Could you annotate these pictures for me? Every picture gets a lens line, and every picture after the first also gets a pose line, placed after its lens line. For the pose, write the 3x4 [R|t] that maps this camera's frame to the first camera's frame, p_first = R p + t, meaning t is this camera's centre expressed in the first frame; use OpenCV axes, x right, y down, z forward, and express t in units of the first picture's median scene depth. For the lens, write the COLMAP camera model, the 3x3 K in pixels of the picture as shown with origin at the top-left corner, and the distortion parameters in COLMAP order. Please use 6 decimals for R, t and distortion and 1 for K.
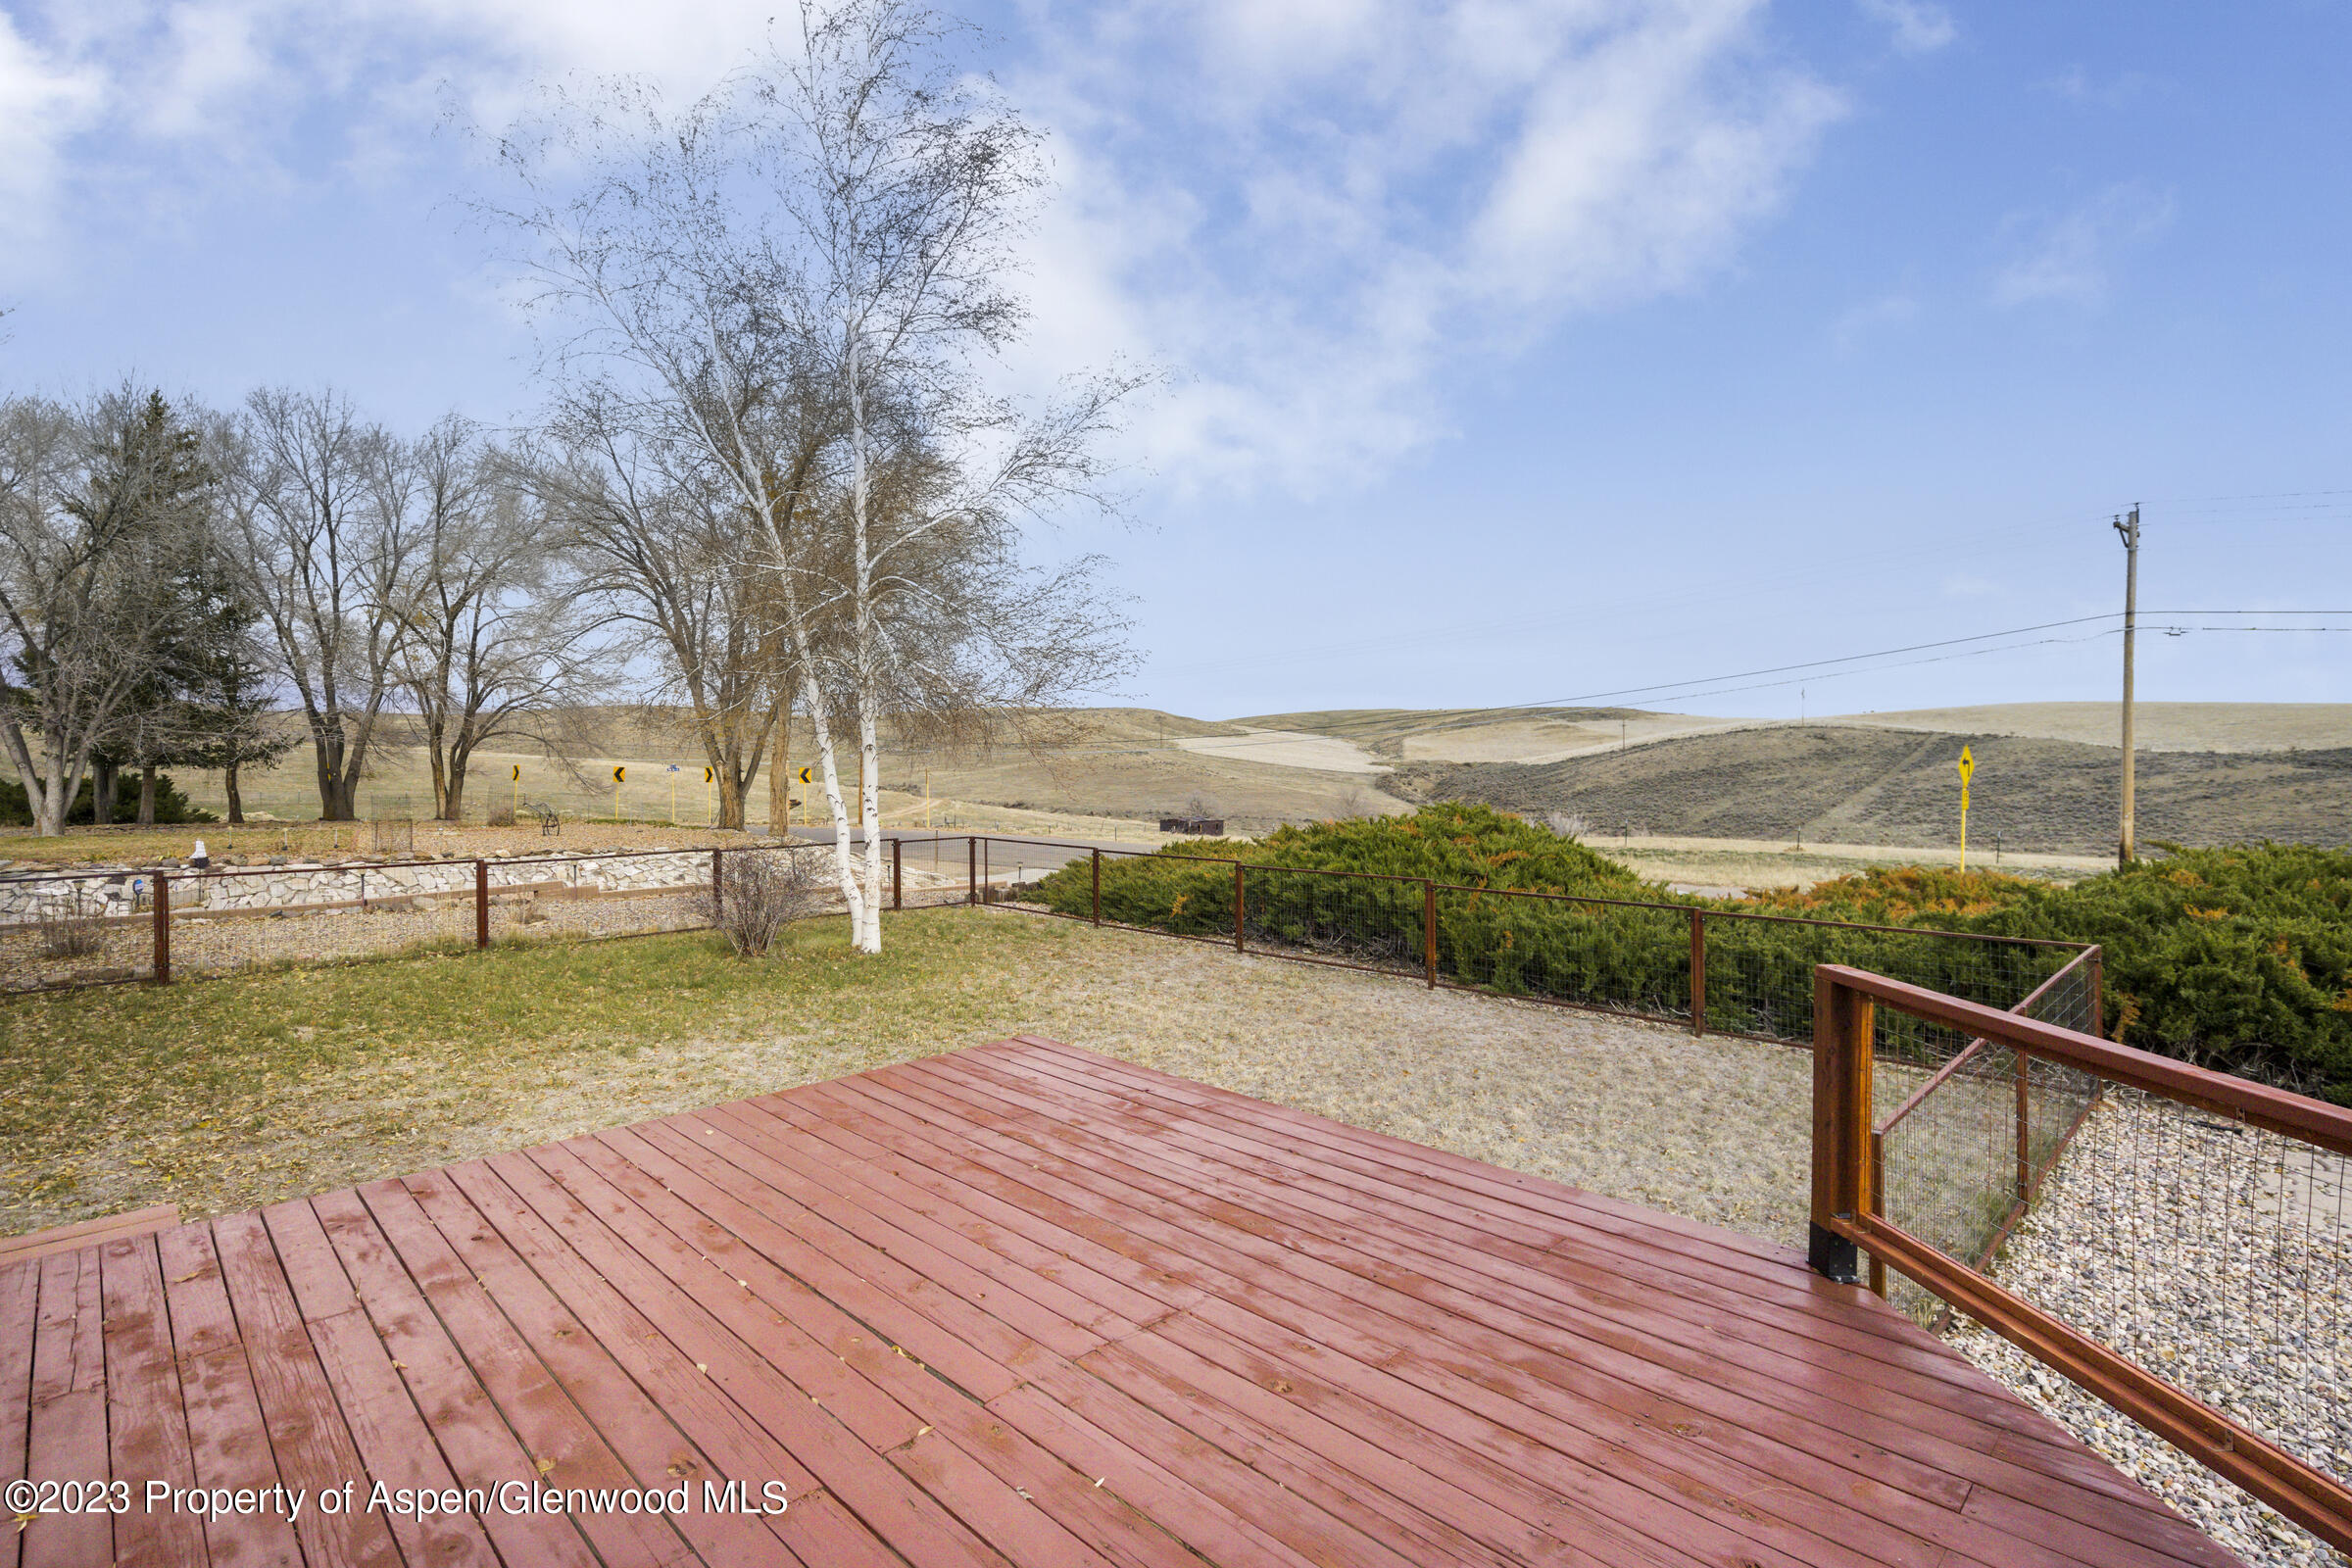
lens RADIAL K [[1079.6, 0, 1197.6], [0, 1079.6, 775.8], [0, 0, 1]] dist [0.001655, -0.000086]
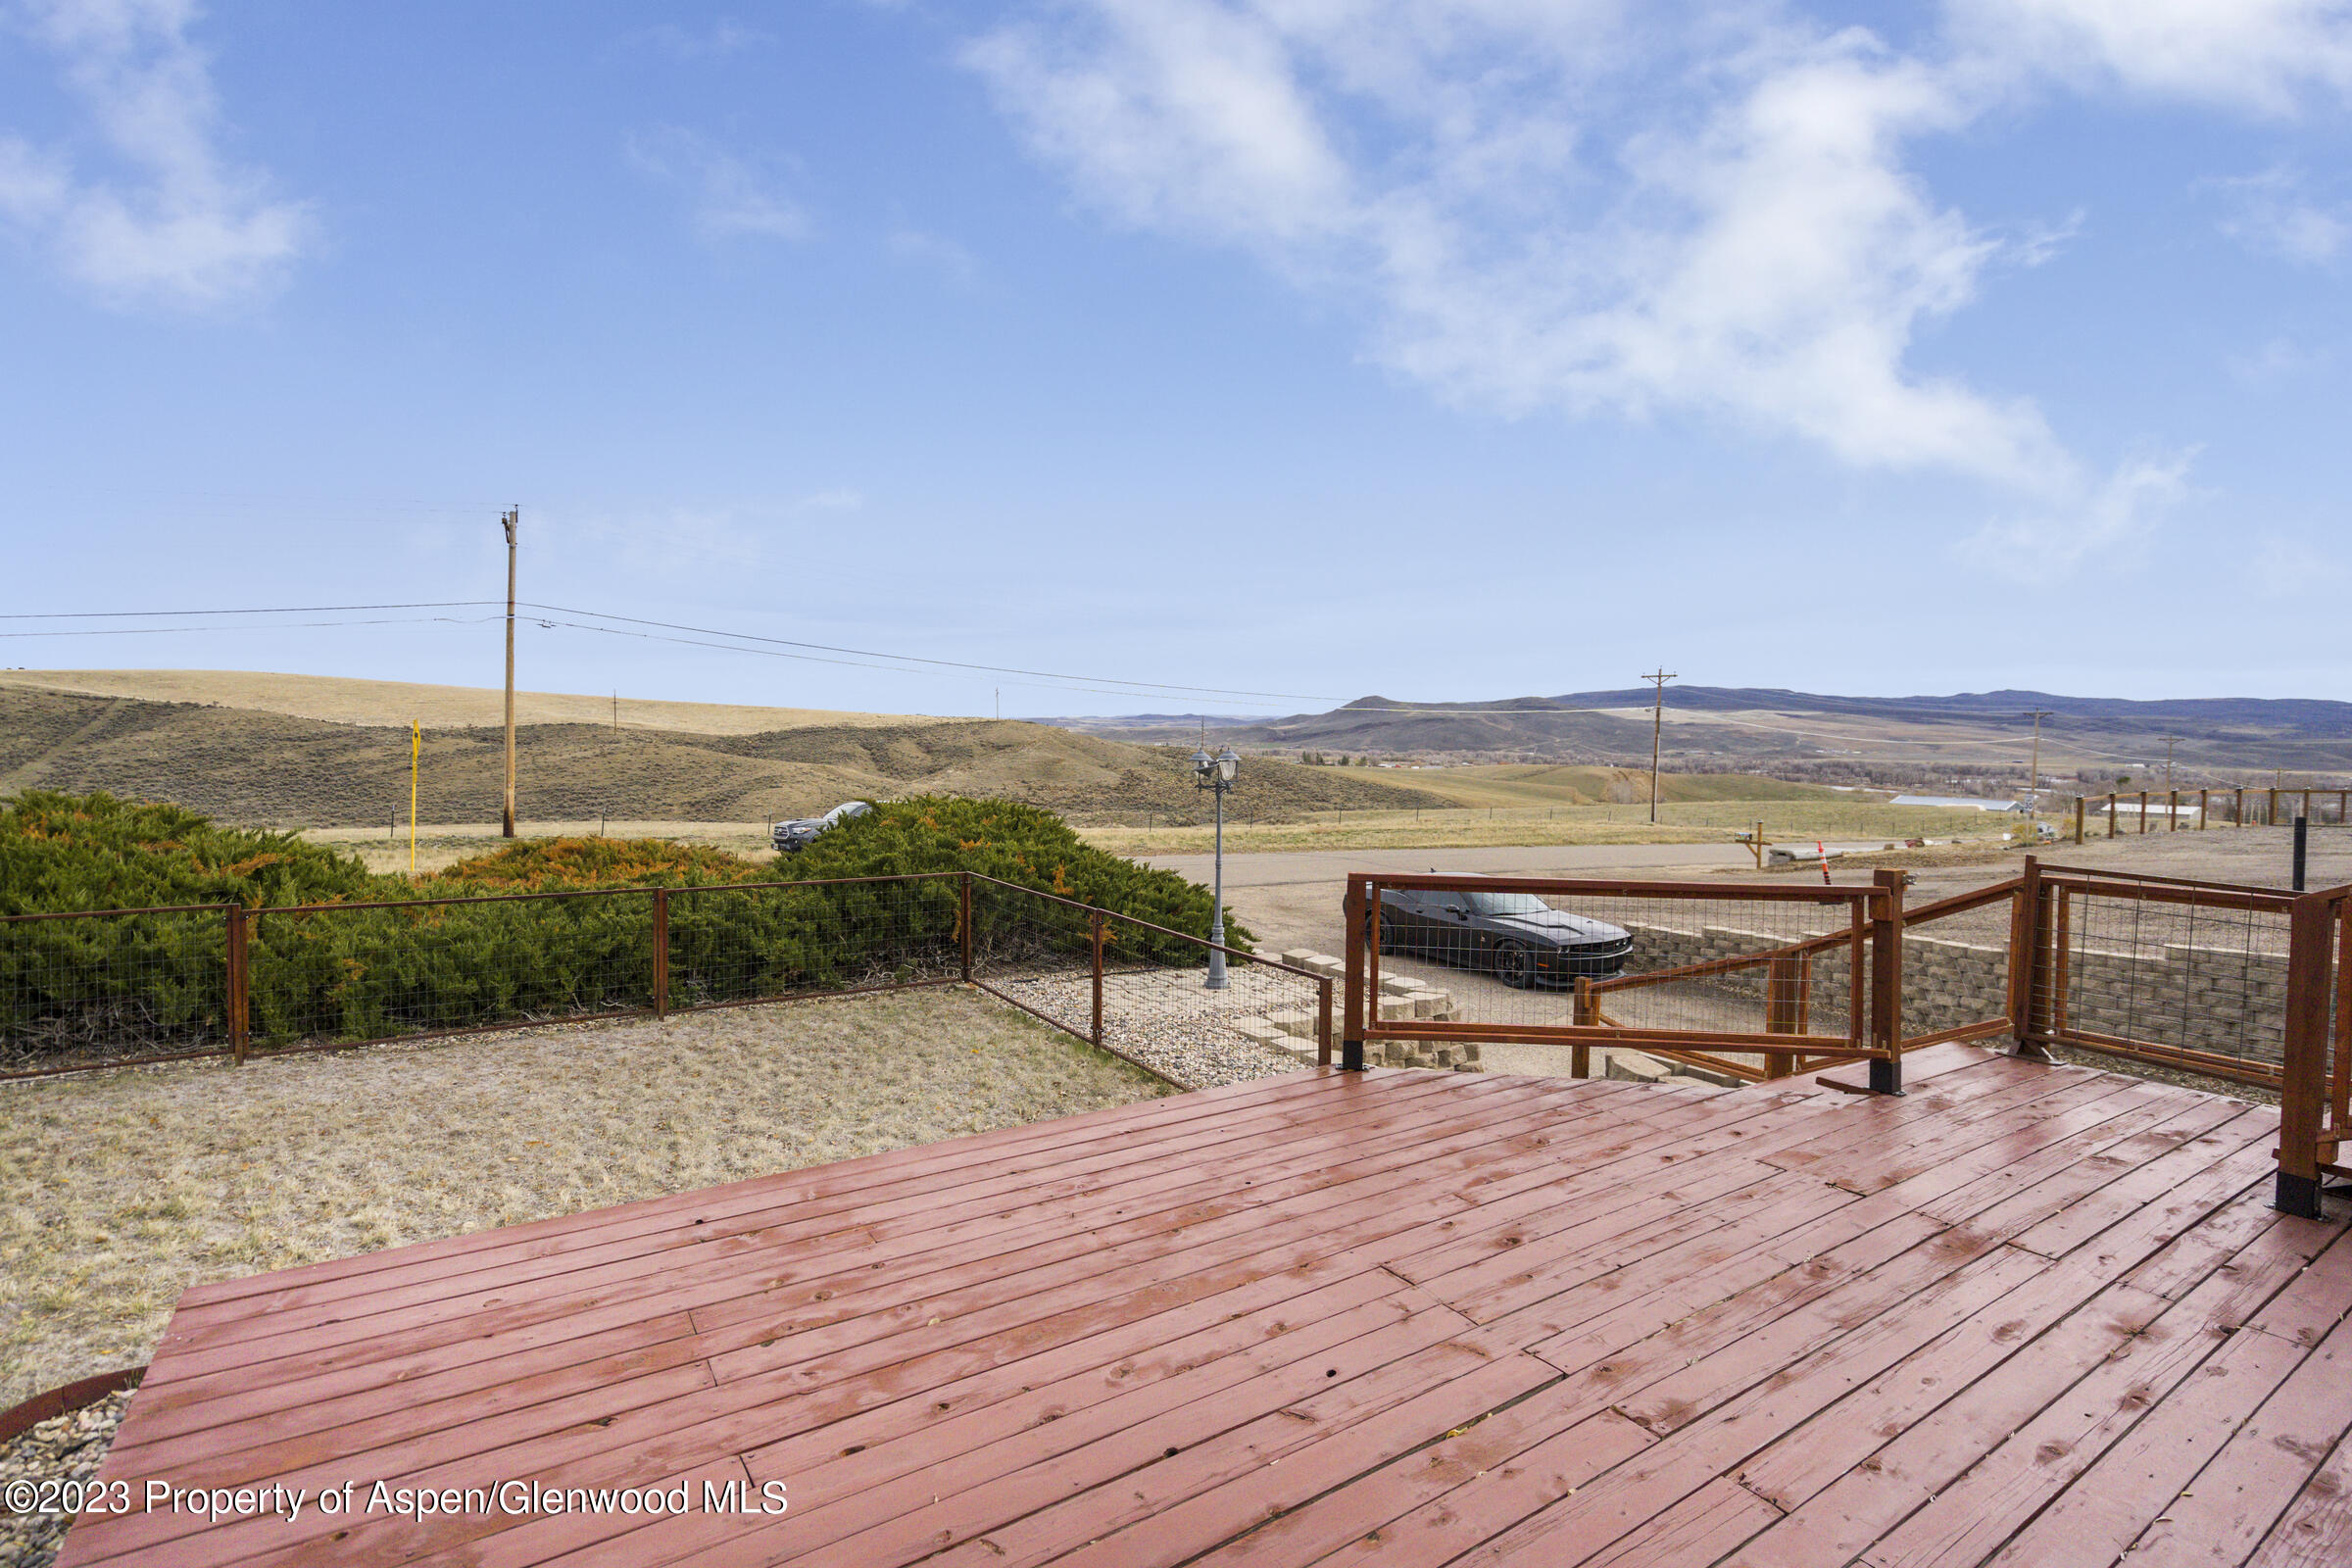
lens RADIAL K [[1079.6, 0, 1197.6], [0, 1079.6, 775.8], [0, 0, 1]] dist [0.001655, -0.000086]
pose [[0.230197, -0.023349, 0.972864, -0.749635], [-0.000711, 0.999708, 0.024161, 0.001562], [-0.973144, -0.006254, 0.230114, 0.669546]]
